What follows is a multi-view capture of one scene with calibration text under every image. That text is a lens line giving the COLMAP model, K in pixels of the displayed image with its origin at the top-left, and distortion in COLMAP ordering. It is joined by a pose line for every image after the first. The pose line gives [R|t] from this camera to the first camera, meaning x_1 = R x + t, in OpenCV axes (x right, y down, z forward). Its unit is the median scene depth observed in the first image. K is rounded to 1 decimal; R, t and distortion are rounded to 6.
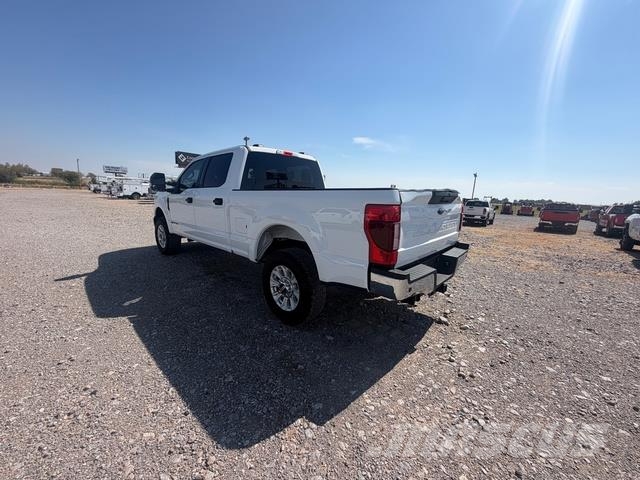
lens RADIAL K [[255.2, 0, 319.3], [0, 255.2, 240.0], [0, 0, 1]] dist [0.000181, -0.000064]
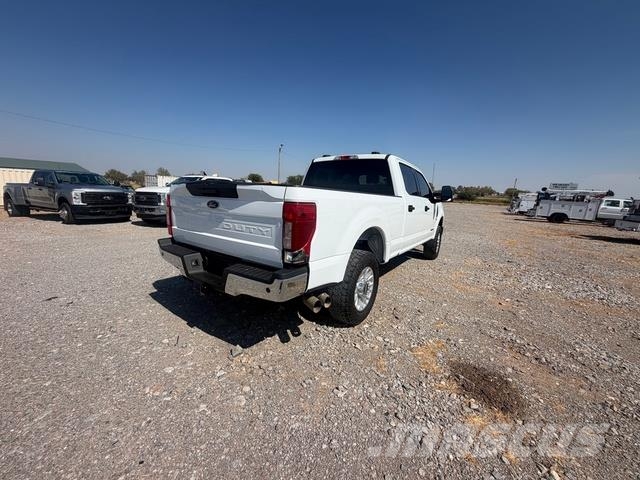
lens RADIAL K [[255.2, 0, 318.4], [0, 255.2, 240.7], [0, 0, 1]] dist [0.000181, -0.000064]
pose [[0.138099, 0.151746, -0.978724, 1.183178], [-0.216335, 0.968953, 0.119706, -0.148534], [0.966503, 0.195201, 0.166640, 1.018240]]
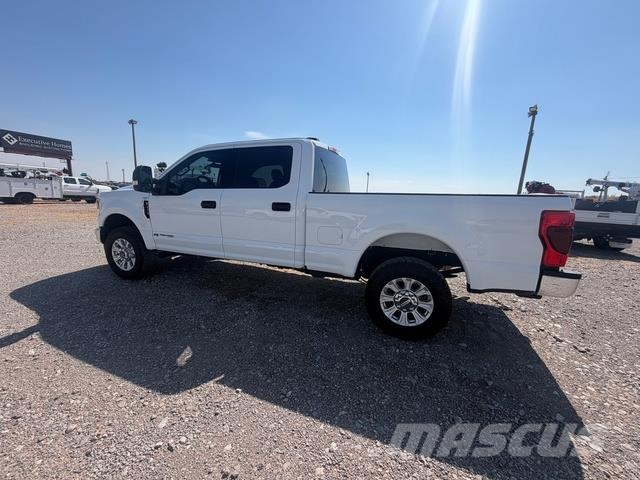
lens RADIAL K [[255.2, 0, 318.9], [0, 255.2, 239.2], [0, 0, 1]] dist [0.000181, -0.000064]
pose [[0.924325, -0.070487, 0.375039, -0.685084], [0.065614, 0.997512, 0.025766, -0.072333], [-0.375922, 0.000791, 0.926651, 0.248292]]
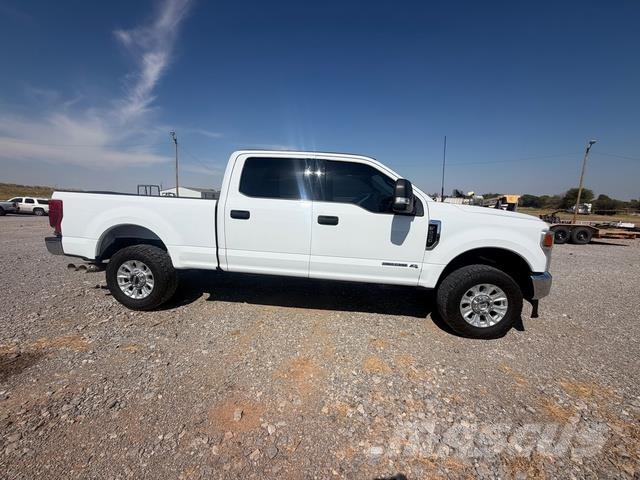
lens RADIAL K [[255.2, 0, 320.1], [0, 255.2, 241.3], [0, 0, 1]] dist [0.000181, -0.000064]
pose [[-0.793226, 0.030457, -0.608166, 0.345732], [-0.168089, 0.948991, 0.266762, -0.461821], [0.585269, 0.313828, -0.747645, 2.558396]]
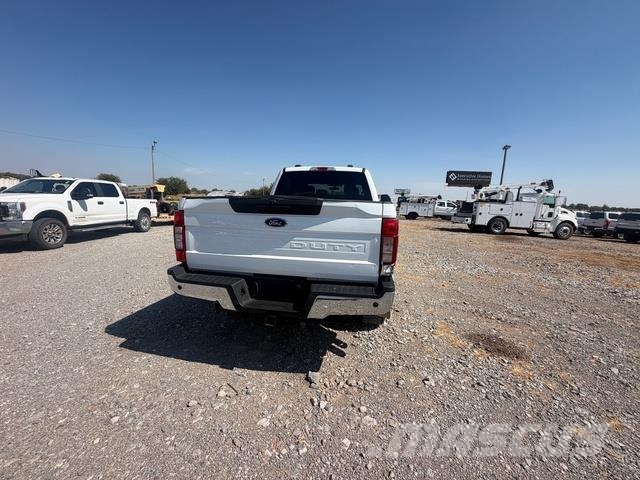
lens RADIAL K [[255.2, 0, 318.5], [0, 255.2, 240.2], [0, 0, 1]] dist [0.000181, -0.000064]
pose [[0.552943, 0.107093, -0.826308, 1.010153], [-0.163685, 0.986343, 0.018301, -0.079738], [0.816983, 0.125135, 0.562921, 0.544995]]
